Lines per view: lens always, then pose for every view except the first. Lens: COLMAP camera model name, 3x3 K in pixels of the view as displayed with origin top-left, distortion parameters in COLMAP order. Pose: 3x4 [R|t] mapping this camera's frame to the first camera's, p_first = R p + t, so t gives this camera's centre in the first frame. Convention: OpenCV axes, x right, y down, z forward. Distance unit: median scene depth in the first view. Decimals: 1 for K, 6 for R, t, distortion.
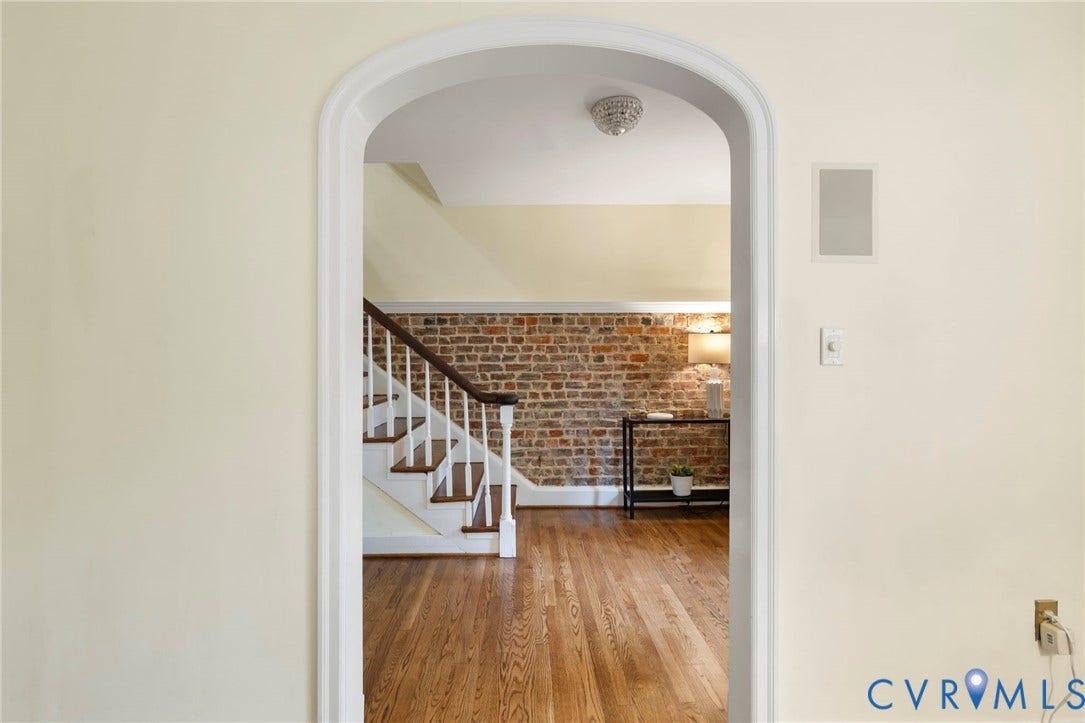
lens RADIAL K [[476.8, 0, 544.3], [0, 476.8, 359.6], [0, 0, 1]] dist [0.000921, 0.001970]
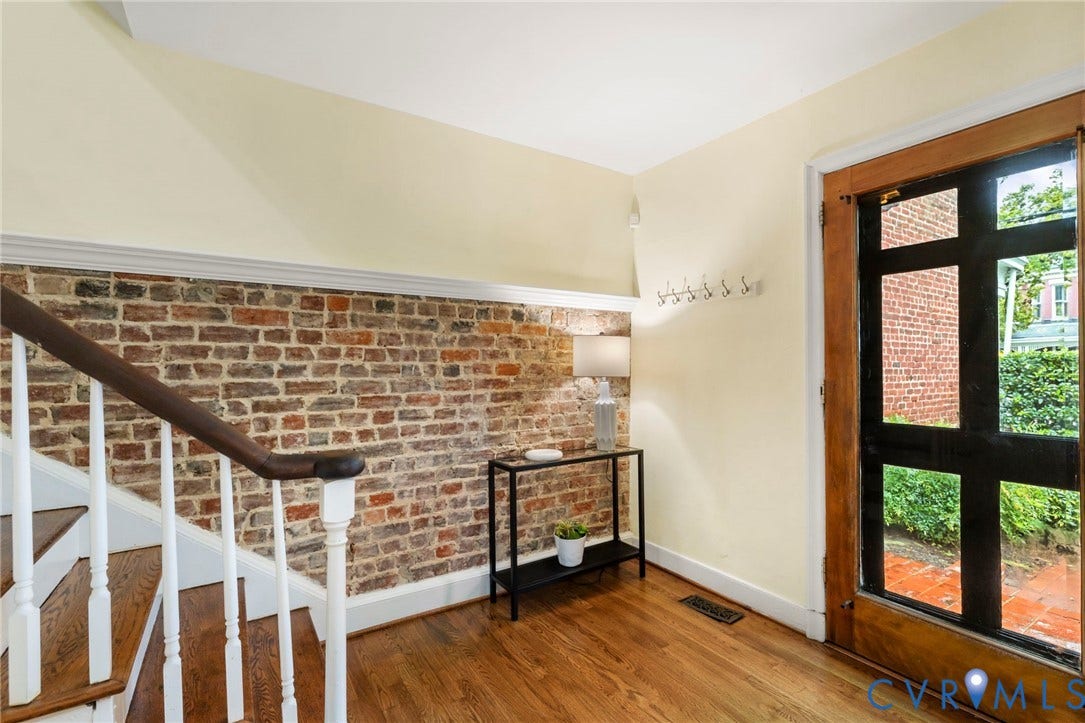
lens RADIAL K [[476.8, 0, 538.3], [0, 476.8, 366.0], [0, 0, 1]] dist [0.000921, 0.001970]
pose [[0.858907, 0.001385, 0.512130, -0.110480], [0.003330, 0.999960, -0.008290, -0.002667], [-0.512121, 0.008825, 0.858868, 0.399816]]
